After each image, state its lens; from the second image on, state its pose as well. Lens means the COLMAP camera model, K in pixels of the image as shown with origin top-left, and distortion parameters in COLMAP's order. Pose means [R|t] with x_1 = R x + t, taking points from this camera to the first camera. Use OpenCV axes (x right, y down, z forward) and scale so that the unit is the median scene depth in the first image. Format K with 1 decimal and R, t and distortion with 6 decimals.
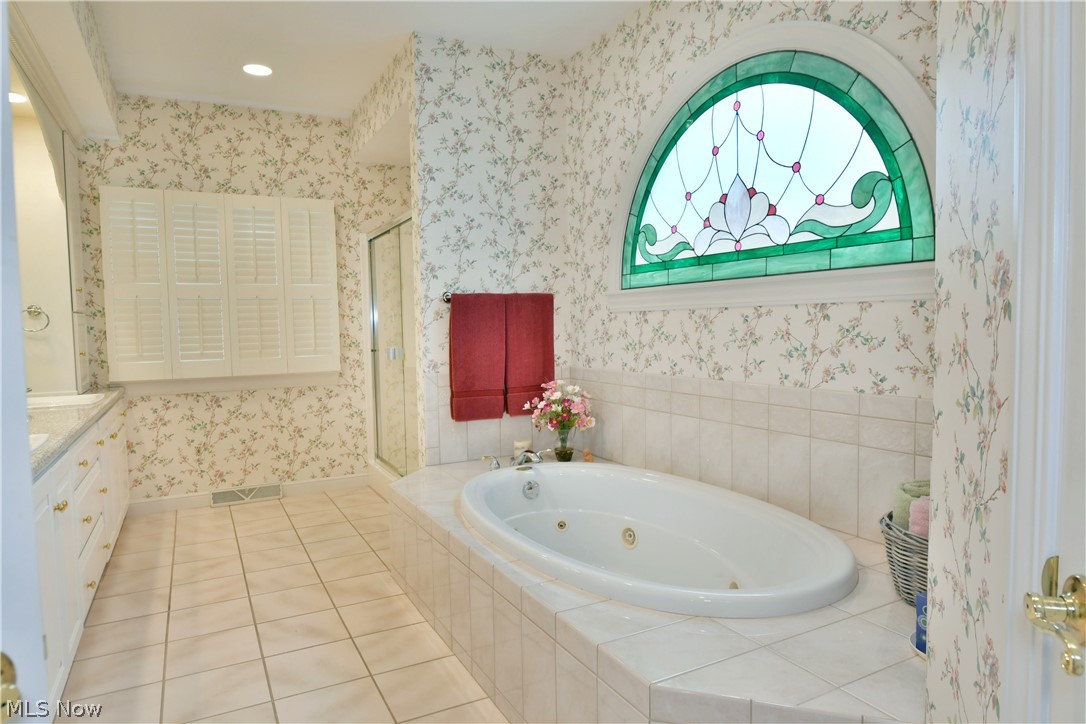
lens RADIAL K [[664.5, 0, 539.1], [0, 664.5, 363.7], [0, 0, 1]] dist [-0.009927, -0.004959]
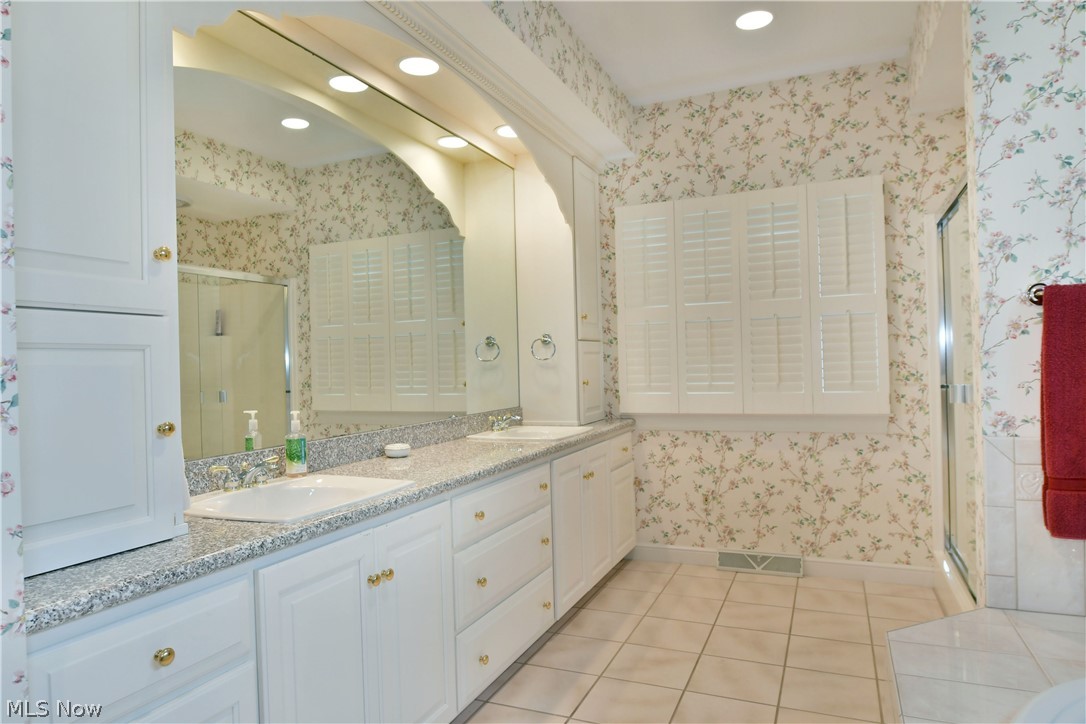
lens RADIAL K [[664.5, 0, 539.1], [0, 664.5, 363.7], [0, 0, 1]] dist [-0.009927, -0.004959]
pose [[0.623436, 0.002511, -0.781870, 0.018766], [-0.031891, 0.999244, -0.022220, -0.016670], [0.781224, 0.038787, 0.623045, 0.295407]]
